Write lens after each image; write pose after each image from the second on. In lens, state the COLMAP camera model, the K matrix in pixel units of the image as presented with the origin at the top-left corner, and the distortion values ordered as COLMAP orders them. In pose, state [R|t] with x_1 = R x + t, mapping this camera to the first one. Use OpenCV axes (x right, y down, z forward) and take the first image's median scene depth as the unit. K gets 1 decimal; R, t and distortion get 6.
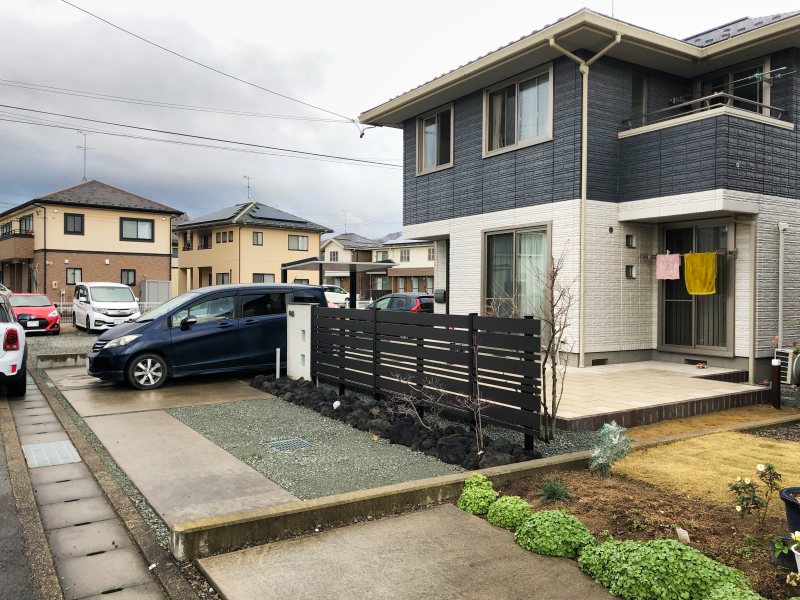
lens RADIAL K [[644.1, 0, 400.0], [0, 644.1, 300.0], [0, 0, 1]] dist [0.043309, -0.005081]
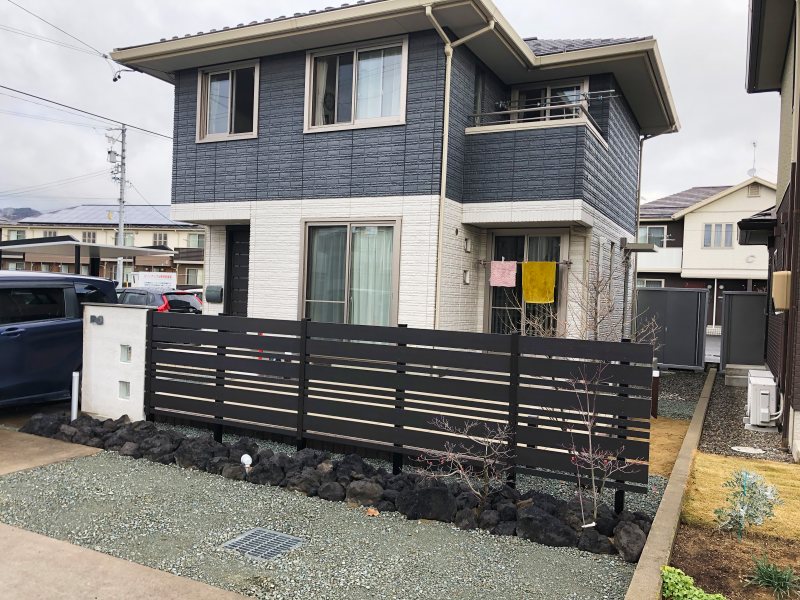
lens RADIAL K [[648.6, 0, 388.9], [0, 648.6, 307.6], [0, 0, 1]] dist [0.046245, -0.056446]
pose [[0.862951, 0.016169, 0.505029, -0.229154], [-0.026664, 0.999552, 0.013561, -0.008526], [-0.504583, -0.025169, 0.862996, 0.240199]]
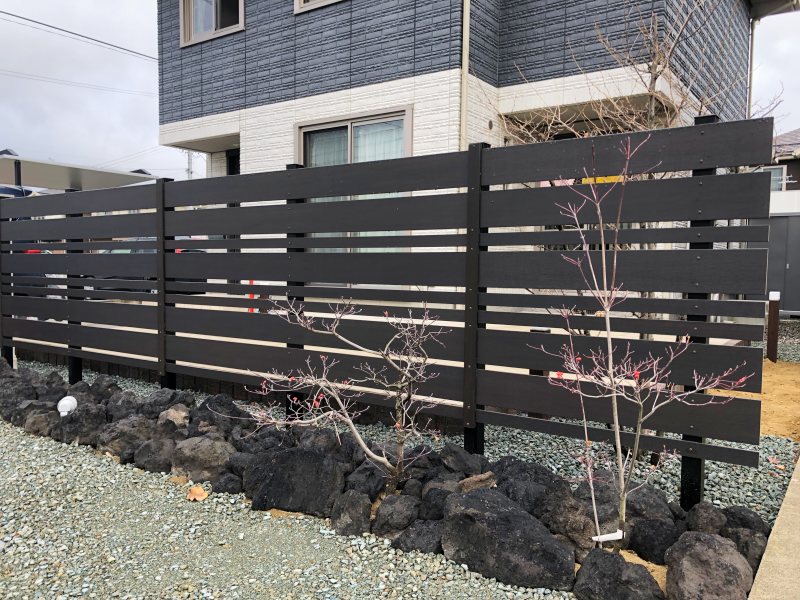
lens RADIAL K [[648.6, 0, 388.9], [0, 648.6, 307.6], [0, 0, 1]] dist [0.046245, -0.056446]
pose [[0.925765, -0.015687, 0.377774, -0.046132], [-0.002781, 0.998829, 0.048291, 0.055795], [-0.378089, -0.045756, 0.924638, 0.379759]]
